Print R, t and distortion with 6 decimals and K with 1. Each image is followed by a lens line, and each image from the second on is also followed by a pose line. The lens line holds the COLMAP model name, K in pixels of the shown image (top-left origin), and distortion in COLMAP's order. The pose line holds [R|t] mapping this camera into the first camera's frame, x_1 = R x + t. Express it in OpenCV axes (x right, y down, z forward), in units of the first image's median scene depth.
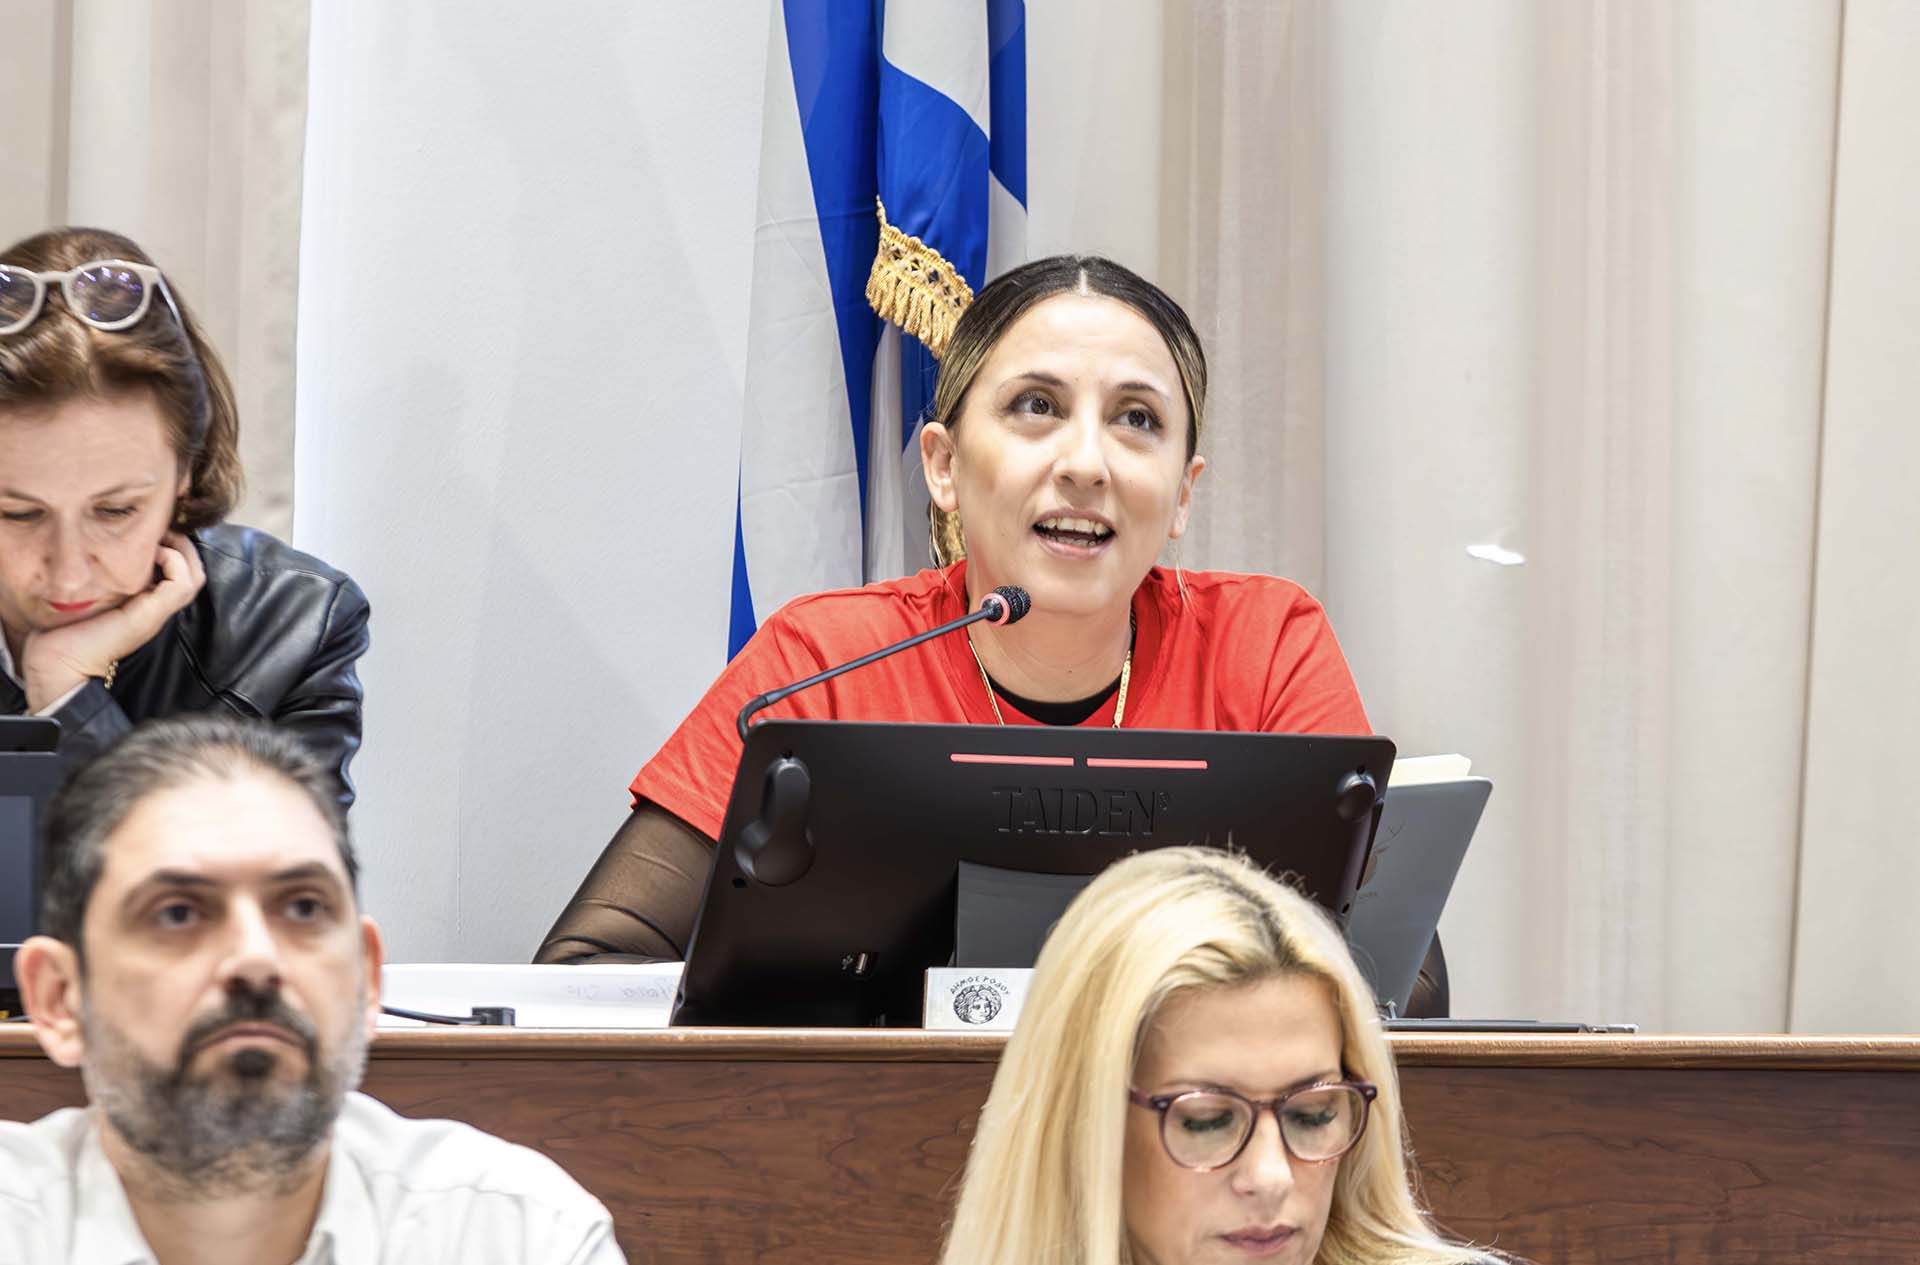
lens RADIAL K [[7396.5, 0, 960.8], [0, 7396.5, 632.2], [0, 0, 1]] dist [0.004364, 0.000000]
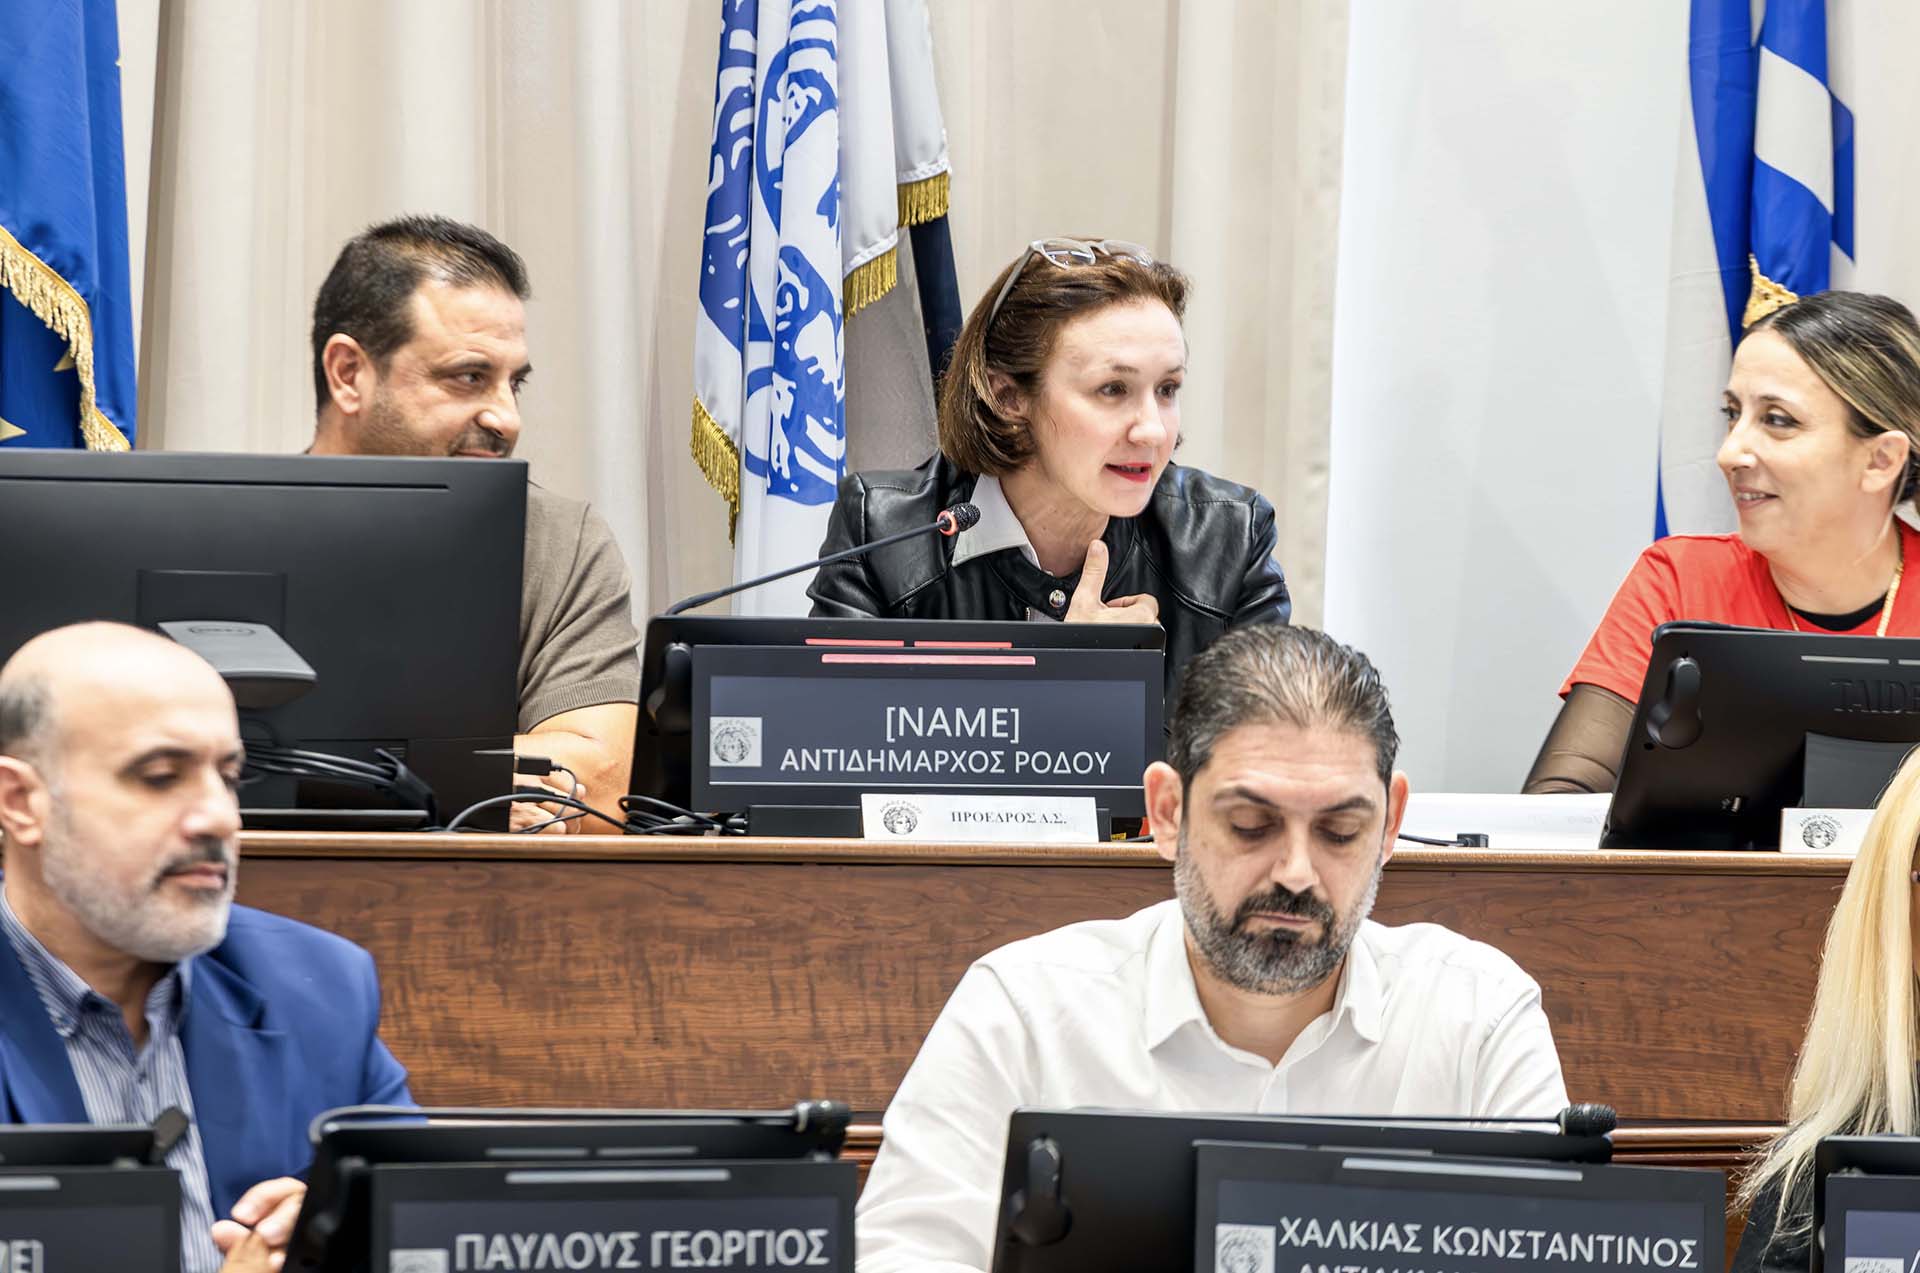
lens RADIAL K [[7176.0, 0, 960.4], [0, 7176.0, 634.8], [0, 0, 1]] dist [-0.144095, 0.000000]
pose [[0.992145, 0.006213, -0.124935, 0.009936], [-0.004733, 0.999915, 0.012140, -0.003116], [0.125000, -0.011453, 0.992091, -0.360489]]
